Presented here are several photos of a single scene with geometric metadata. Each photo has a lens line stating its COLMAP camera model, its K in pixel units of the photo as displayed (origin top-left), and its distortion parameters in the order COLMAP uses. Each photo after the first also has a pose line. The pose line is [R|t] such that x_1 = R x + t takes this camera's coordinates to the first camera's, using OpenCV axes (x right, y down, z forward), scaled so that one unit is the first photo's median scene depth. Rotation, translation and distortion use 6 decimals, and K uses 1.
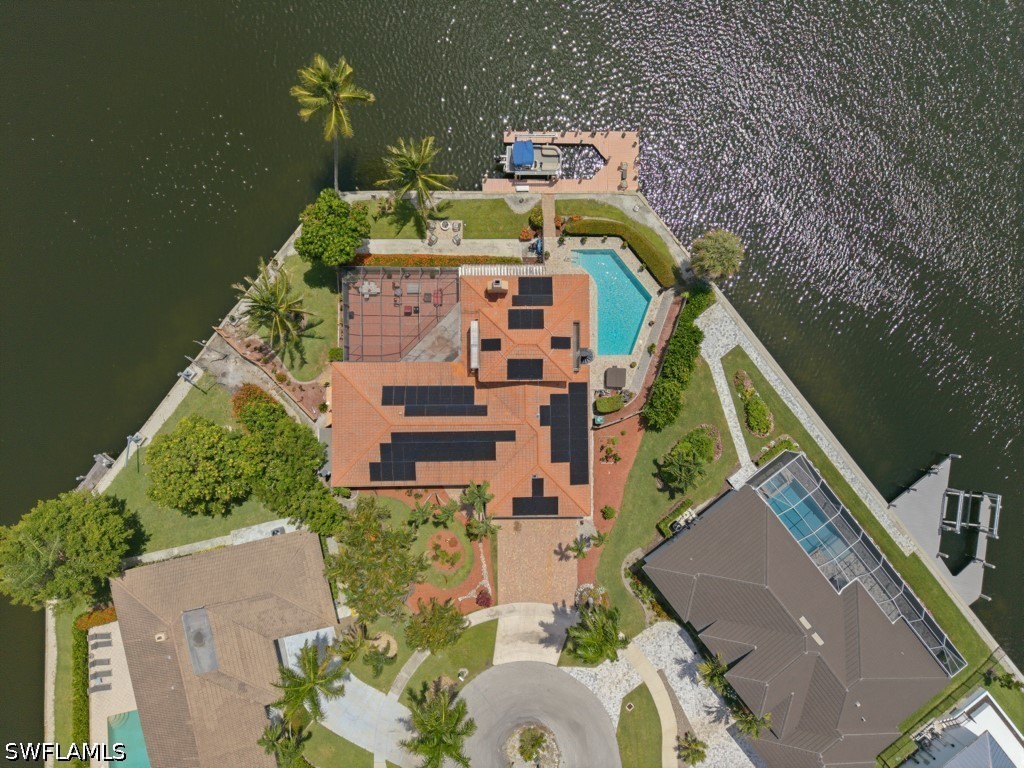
lens RADIAL K [[703.0, 0, 509.7], [0, 703.0, 377.9], [0, 0, 1]] dist [0.004703, 0.003555]
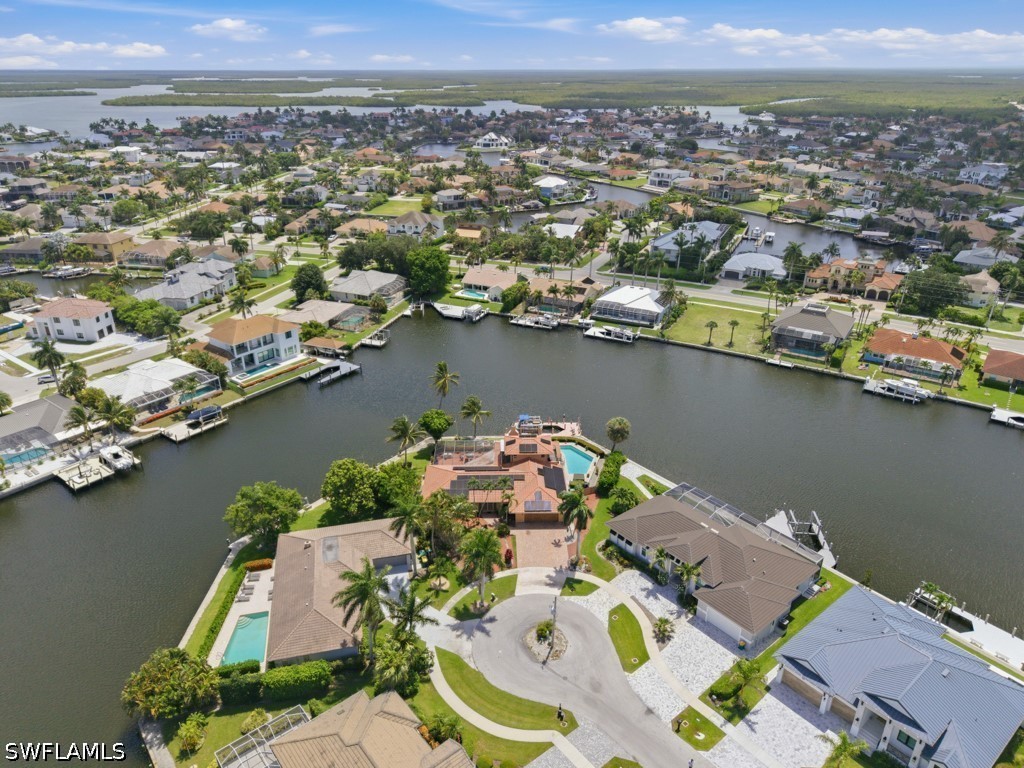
lens RADIAL K [[697.1, 0, 509.4], [0, 697.1, 381.2], [0, 0, 1]] dist [0.053966, -0.052506]
pose [[0.999736, -0.022410, 0.004977, -0.032263], [0.014133, 0.430034, -0.902702, 1.509393], [0.018090, 0.902535, 0.430237, -0.010453]]
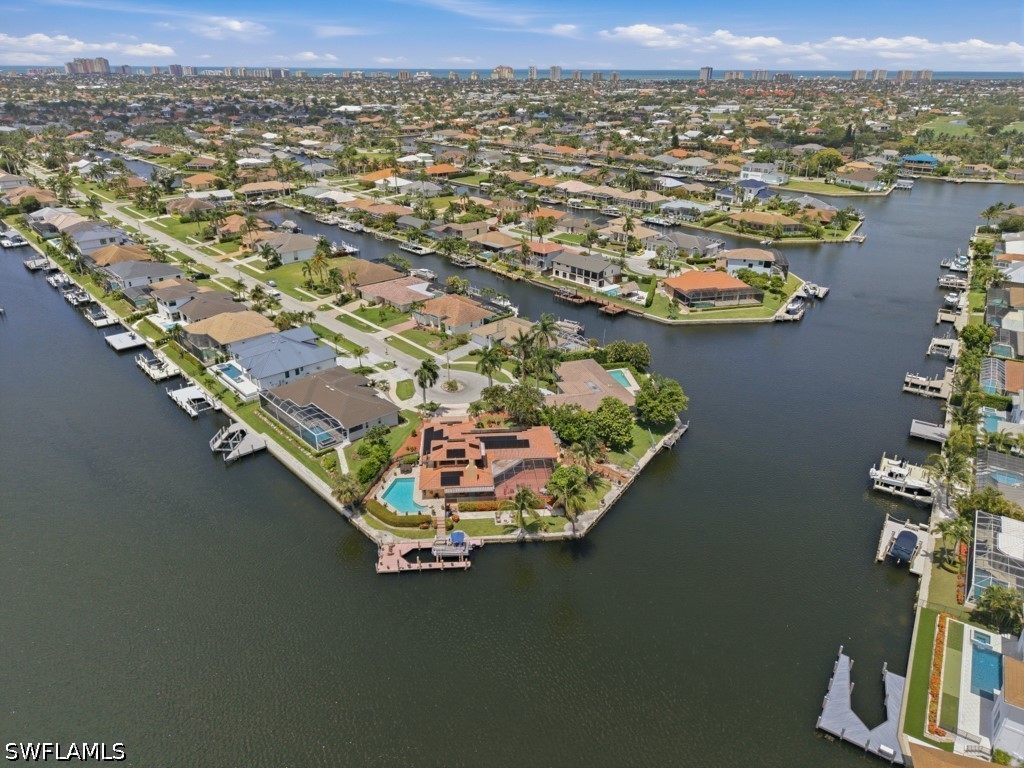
lens RADIAL K [[686.3, 0, 509.4], [0, 686.3, 381.6], [0, 0, 1]] dist [0.044089, -0.031812]
pose [[-0.997337, 0.009511, -0.072305, 0.010008], [-0.070174, -0.395047, 0.915977, -1.554038], [-0.019852, 0.918612, 0.394662, 0.081829]]
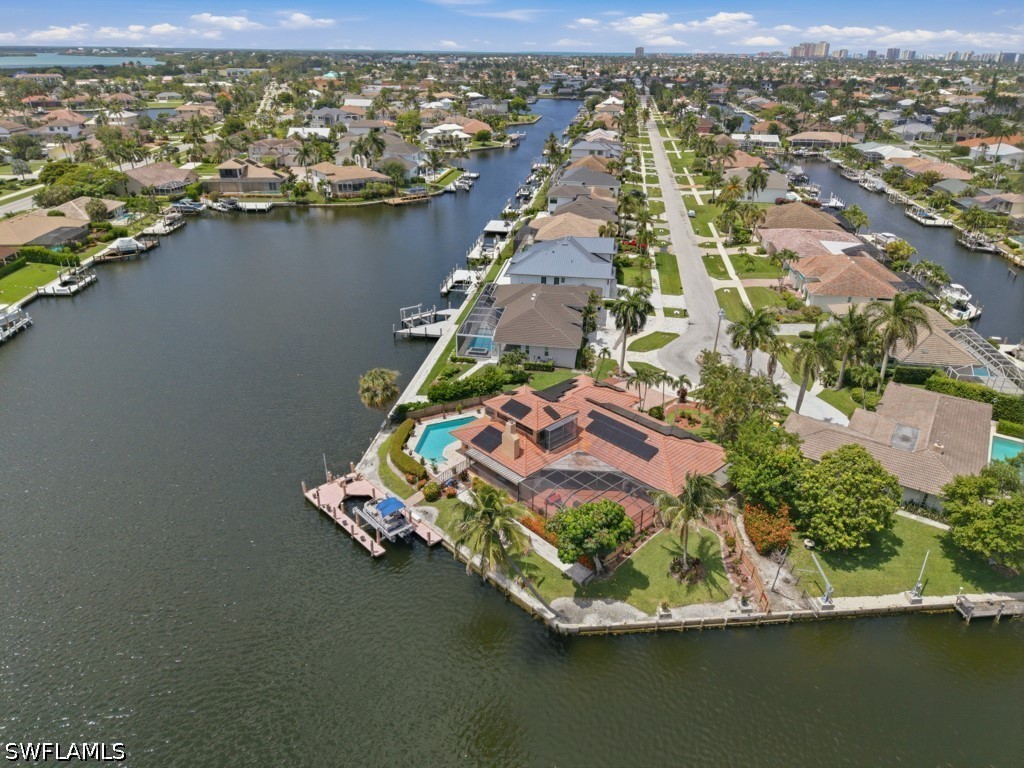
lens RADIAL K [[686.3, 0, 509.4], [0, 686.3, 381.6], [0, 0, 1]] dist [0.044089, -0.031812]
pose [[-0.677707, -0.341370, 0.651290, -0.652038], [0.734226, -0.265598, 0.624796, -0.742071], [-0.040305, 0.901623, 0.430640, 0.410611]]
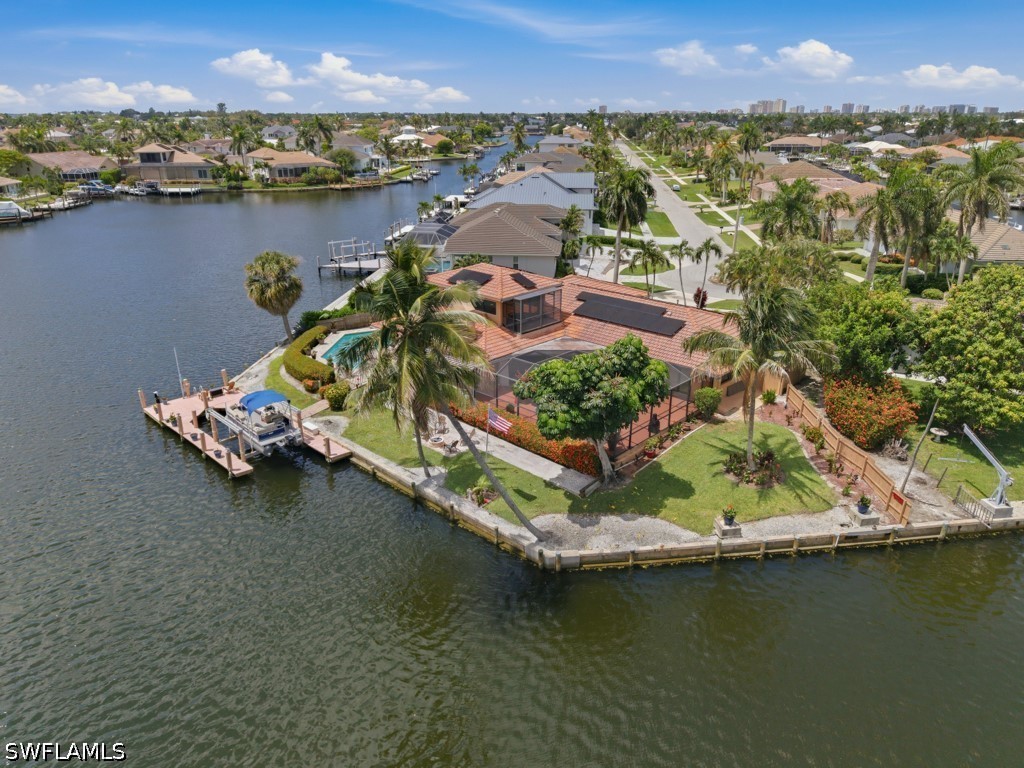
lens RADIAL K [[697.1, 0, 509.4], [0, 697.1, 381.2], [0, 0, 1]] dist [0.053966, -0.052506]
pose [[-0.710081, -0.263558, 0.652933, -0.513606], [0.703534, -0.227745, 0.673181, -0.566133], [-0.028720, 0.937374, 0.347140, 0.752368]]
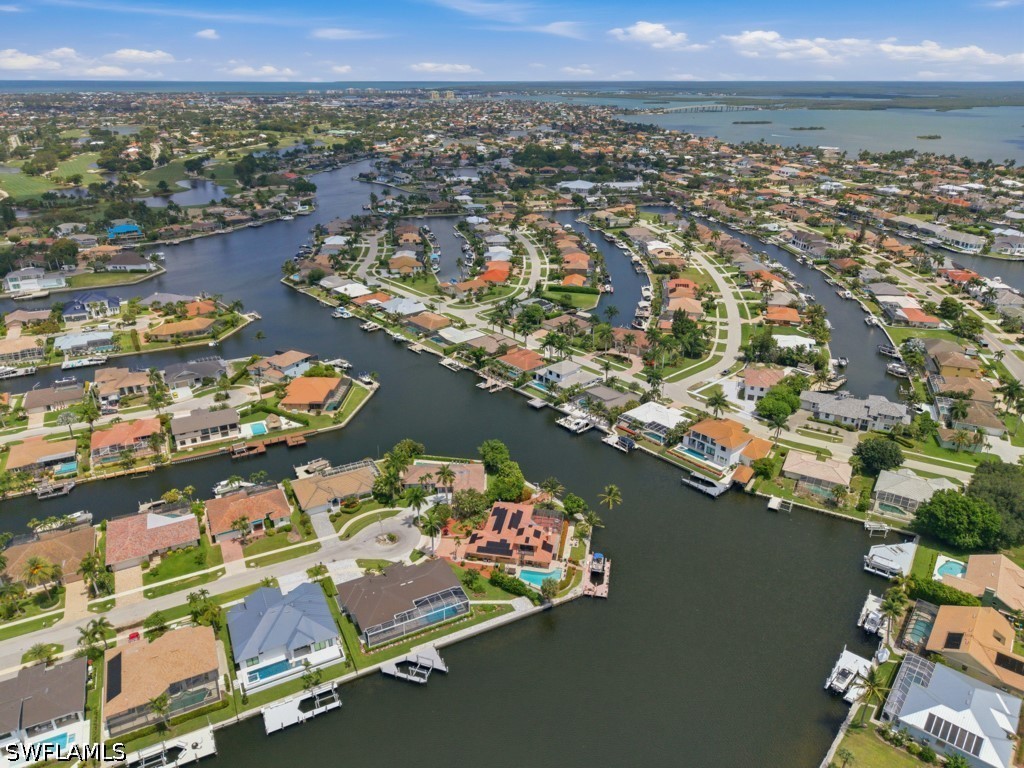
lens RADIAL K [[703.0, 0, 509.7], [0, 703.0, 377.9], [0, 0, 1]] dist [0.004703, 0.003555]
pose [[-0.190314, 0.376292, -0.906744, 2.267225], [-0.981633, -0.060375, 0.180976, -0.426279], [0.013355, 0.924532, 0.380871, -0.679635]]
